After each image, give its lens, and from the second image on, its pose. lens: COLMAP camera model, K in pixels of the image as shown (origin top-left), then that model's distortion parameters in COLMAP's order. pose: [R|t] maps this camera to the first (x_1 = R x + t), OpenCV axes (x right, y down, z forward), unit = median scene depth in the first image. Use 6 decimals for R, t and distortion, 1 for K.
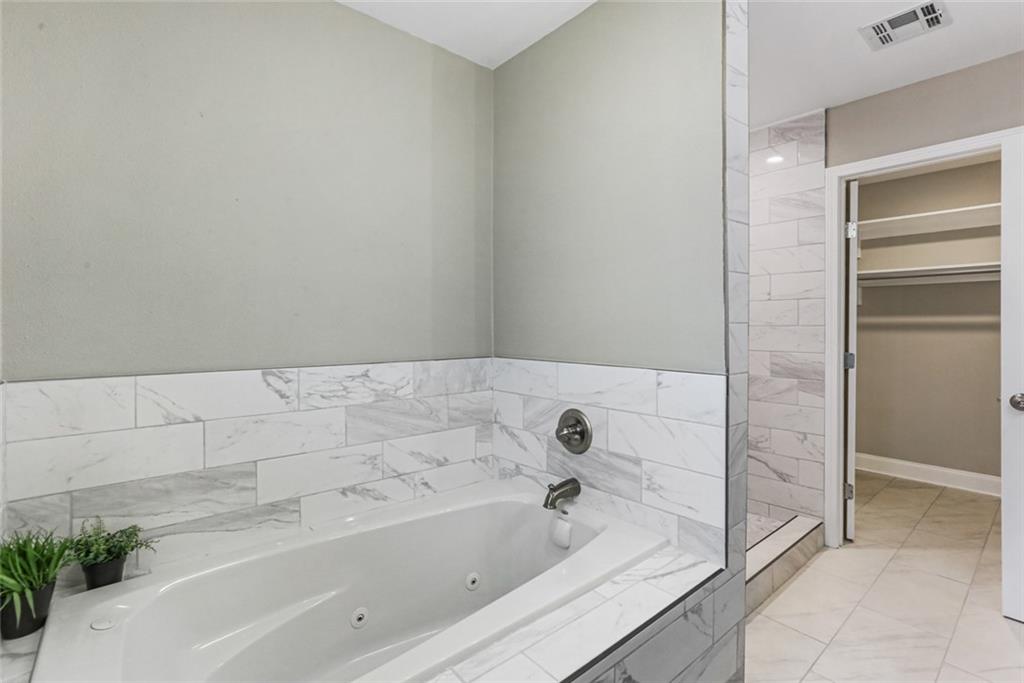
lens RADIAL K [[481.6, 0, 513.3], [0, 481.6, 337.3], [0, 0, 1]] dist [-0.004865, 0.004142]
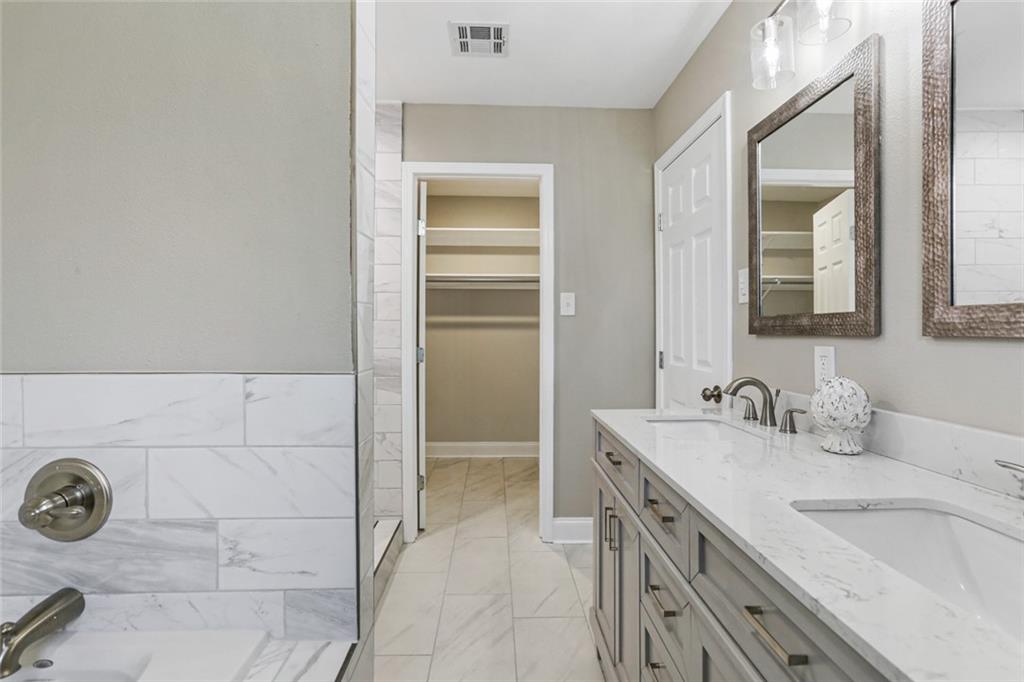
lens RADIAL K [[481.6, 0, 512.2], [0, 481.6, 336.8], [0, 0, 1]] dist [-0.004865, 0.004142]
pose [[0.622205, -0.002647, 0.782850, 0.015540], [0.012799, 0.999895, -0.006792, 0.023632], [-0.782749, 0.014246, 0.622174, 0.282169]]
